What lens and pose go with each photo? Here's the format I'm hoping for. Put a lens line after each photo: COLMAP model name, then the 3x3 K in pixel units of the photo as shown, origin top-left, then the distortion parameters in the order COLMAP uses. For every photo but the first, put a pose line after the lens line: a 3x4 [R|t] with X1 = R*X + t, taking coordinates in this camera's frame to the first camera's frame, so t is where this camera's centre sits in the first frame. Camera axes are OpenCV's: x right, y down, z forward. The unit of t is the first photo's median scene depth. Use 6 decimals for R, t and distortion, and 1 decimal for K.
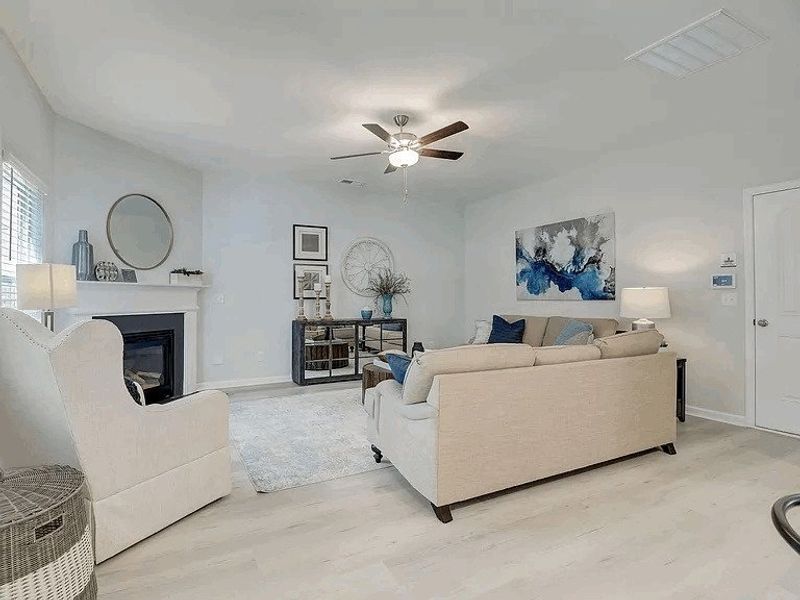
lens RADIAL K [[417.8, 0, 393.1], [0, 417.8, 298.2], [0, 0, 1]] dist [-0.019931, -0.007698]
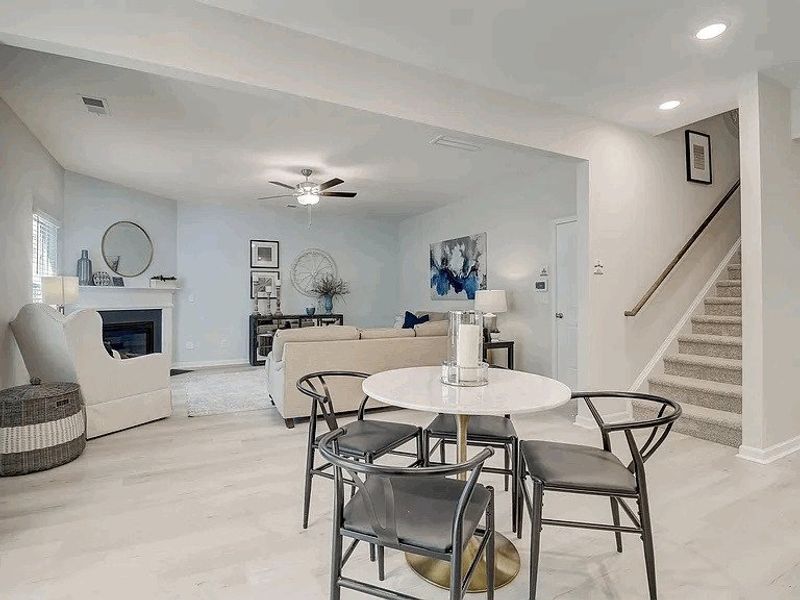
lens RADIAL K [[417.8, 0, 397.6], [0, 417.8, 299.2], [0, 0, 1]] dist [-0.019931, -0.007698]
pose [[0.999982, 0.000425, -0.005942, 0.252516], [-0.000413, 0.999998, 0.002013, 0.001012], [0.005943, -0.002010, 0.999980, -0.311459]]
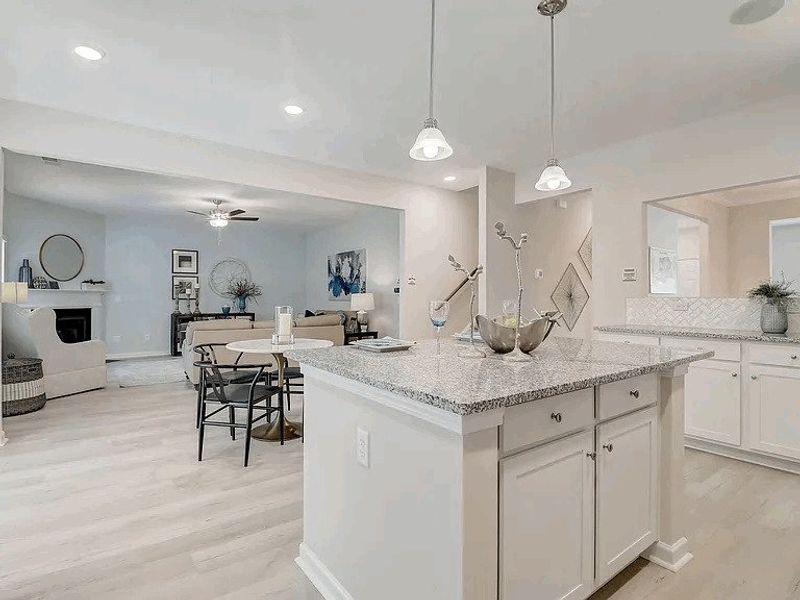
lens RADIAL K [[417.8, 0, 402.8], [0, 417.8, 297.5], [0, 0, 1]] dist [-0.019931, -0.007698]
pose [[0.988288, 0.002723, 0.152575, 0.409716], [-0.002185, 0.999991, -0.003698, -0.001471], [-0.152583, 0.003322, 0.988285, -0.696364]]
